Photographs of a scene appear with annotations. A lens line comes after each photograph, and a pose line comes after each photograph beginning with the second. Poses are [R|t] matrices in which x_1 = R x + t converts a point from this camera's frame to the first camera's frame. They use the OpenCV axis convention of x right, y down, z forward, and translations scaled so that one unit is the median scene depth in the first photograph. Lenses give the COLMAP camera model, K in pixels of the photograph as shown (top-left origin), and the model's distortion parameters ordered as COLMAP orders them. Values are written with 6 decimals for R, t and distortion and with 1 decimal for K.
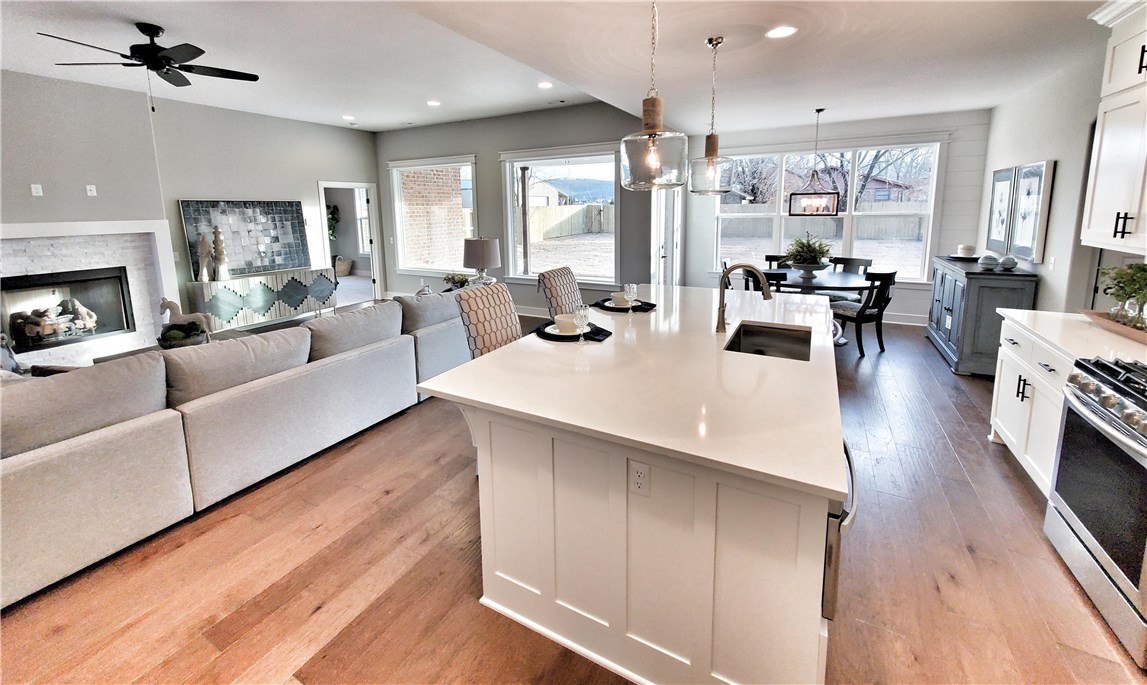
lens RADIAL K [[455.5, 0, 564.3], [0, 455.5, 272.9], [0, 0, 1]] dist [0.010342, -0.000320]
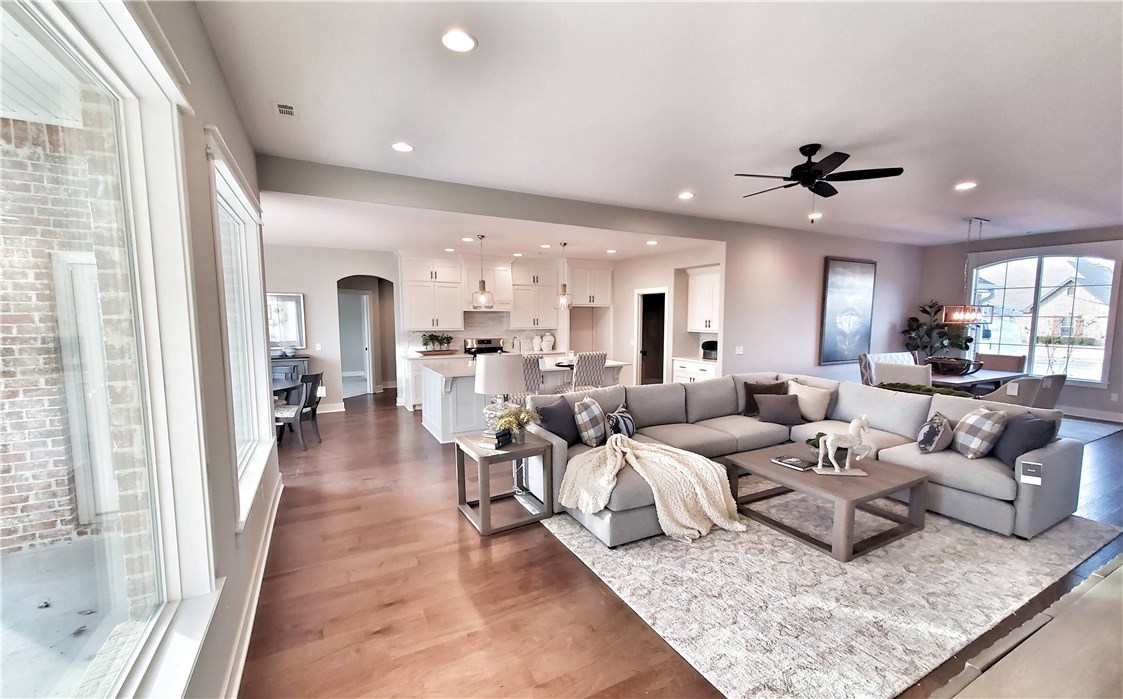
lens RADIAL K [[460.9, 0, 575.9], [0, 460.9, 358.9], [0, 0, 1]] dist [0.007474, -0.000057]
pose [[-0.848854, -0.035343, 0.527444, -0.610054], [0.087652, 0.974541, 0.206367, -0.188324], [-0.521310, 0.221407, -0.824145, 1.380371]]
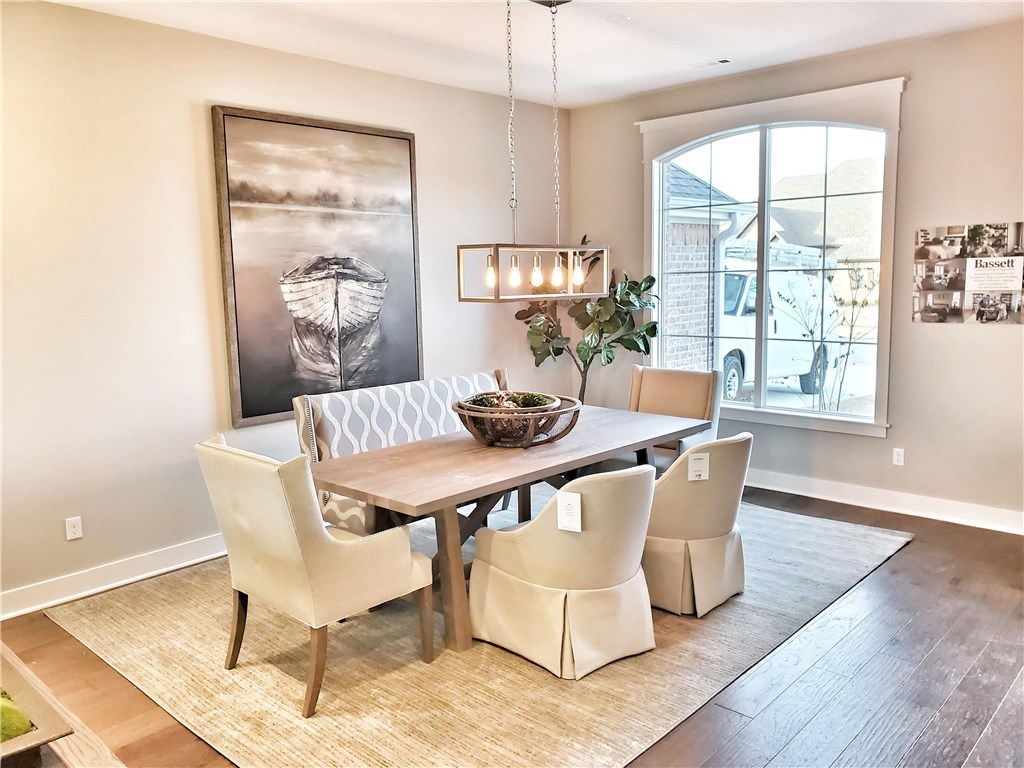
lens RADIAL K [[796.8, 0, 521.2], [0, 796.8, 378.9], [0, 0, 1]] dist [0.039242, -0.003902]
pose [[-0.970276, 0.009250, 0.241826, -0.991520], [0.074546, 0.962103, 0.262300, -0.061692], [-0.230235, 0.272531, -0.934194, 0.543949]]
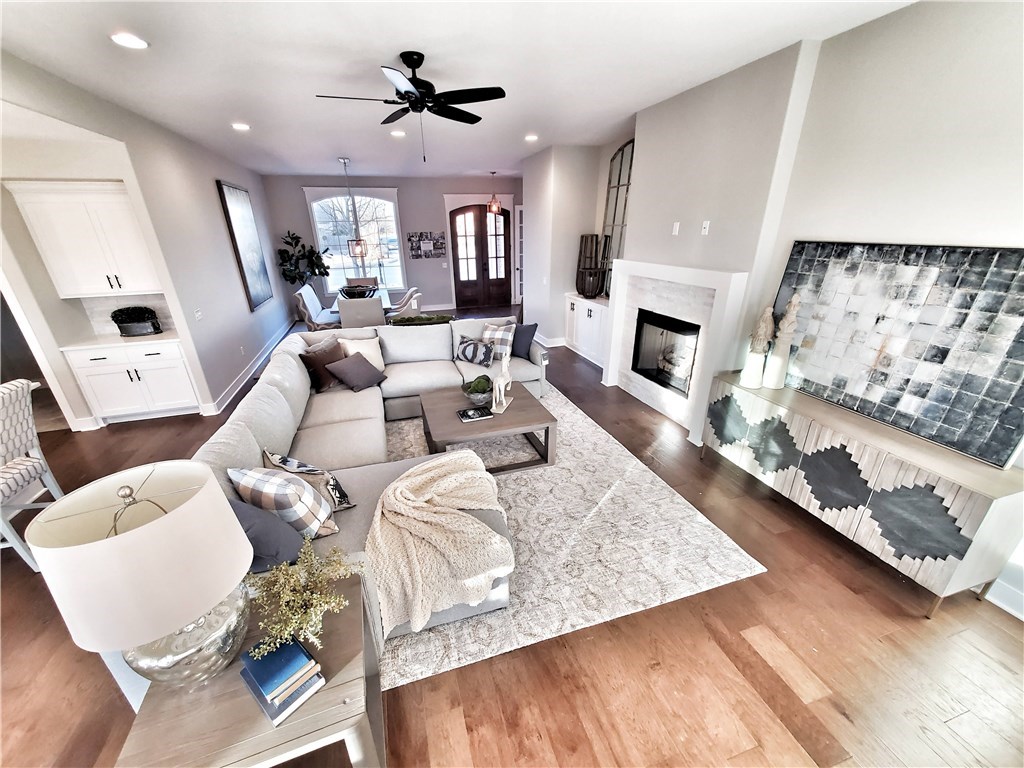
lens RADIAL K [[404.0, 0, 506.3], [0, 404.0, 401.3], [0, 0, 1]] dist [0.016917, -0.004907]
pose [[-0.691568, 0.316272, -0.649389, -0.174331], [-0.069509, 0.865730, 0.495660, -0.211519], [0.718959, 0.387921, -0.576728, 1.102689]]
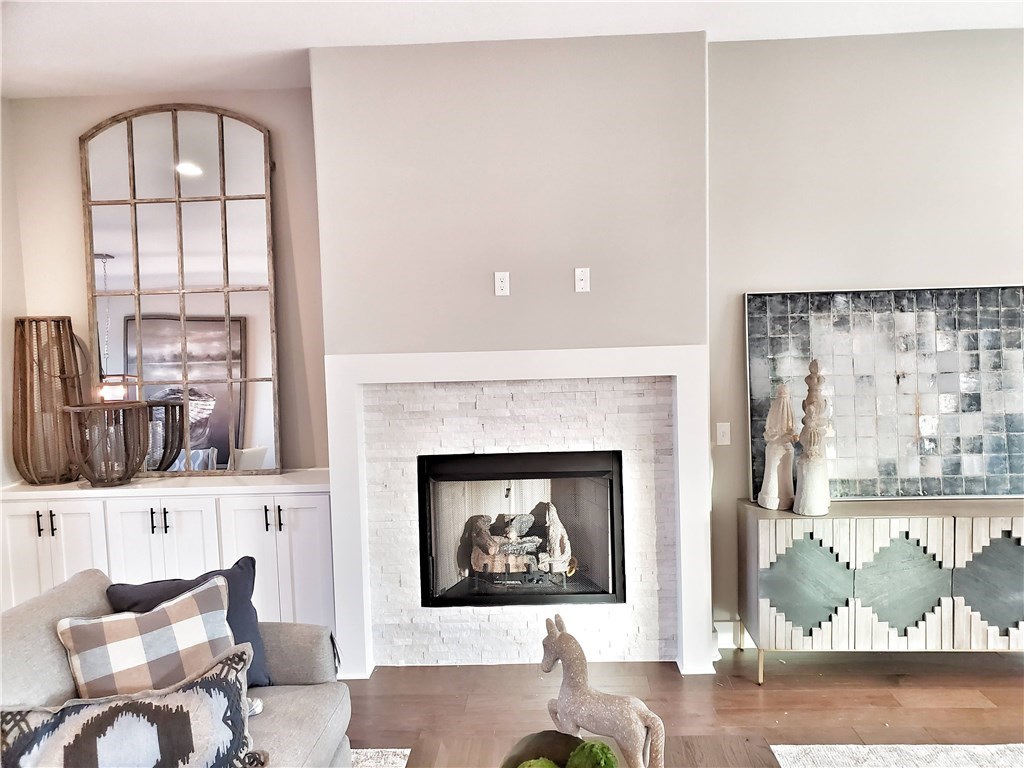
lens RADIAL K [[792.6, 0, 524.9], [0, 792.6, 398.4], [0, 0, 1]] dist [0.020524, 0.001113]
pose [[0.455623, 0.083251, -0.886271, -0.307363], [-0.104869, 0.993704, 0.039430, -0.075103], [0.883974, 0.074977, 0.461485, 0.516027]]
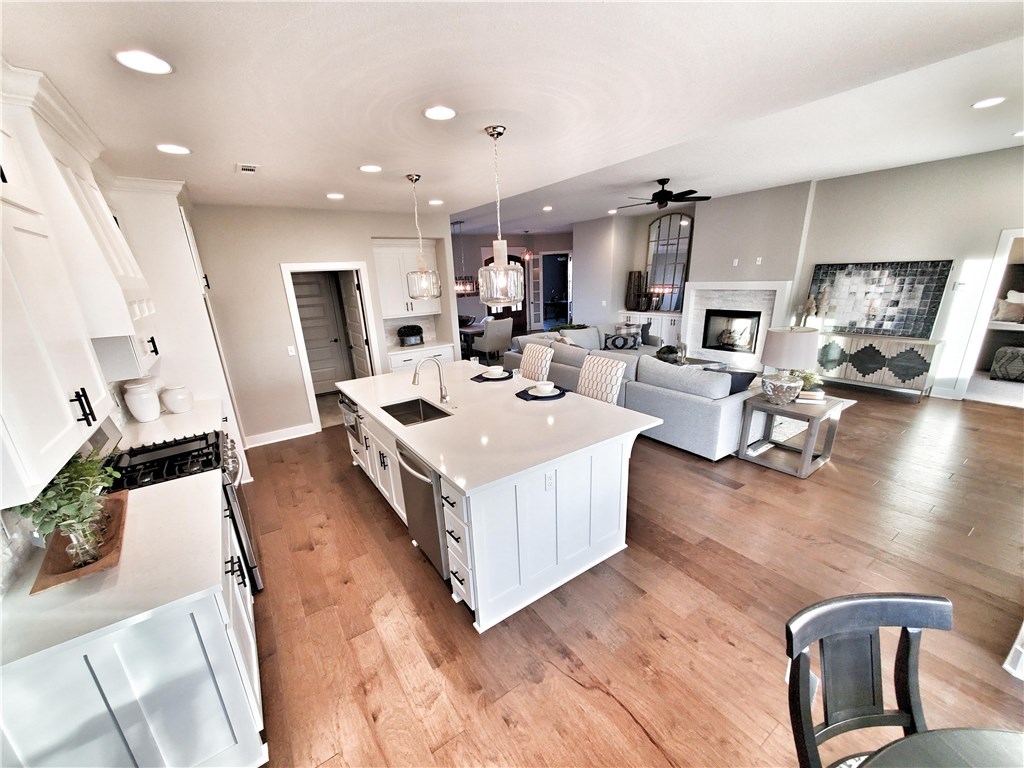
lens RADIAL K [[404.0, 0, 506.3], [0, 404.0, 401.3], [0, 0, 1]] dist [0.016917, -0.004907]
pose [[-0.451773, 0.305187, -0.838309, 0.600999], [-0.075671, 0.923173, 0.376862, -0.167640], [0.888918, 0.233691, -0.393971, 0.764282]]
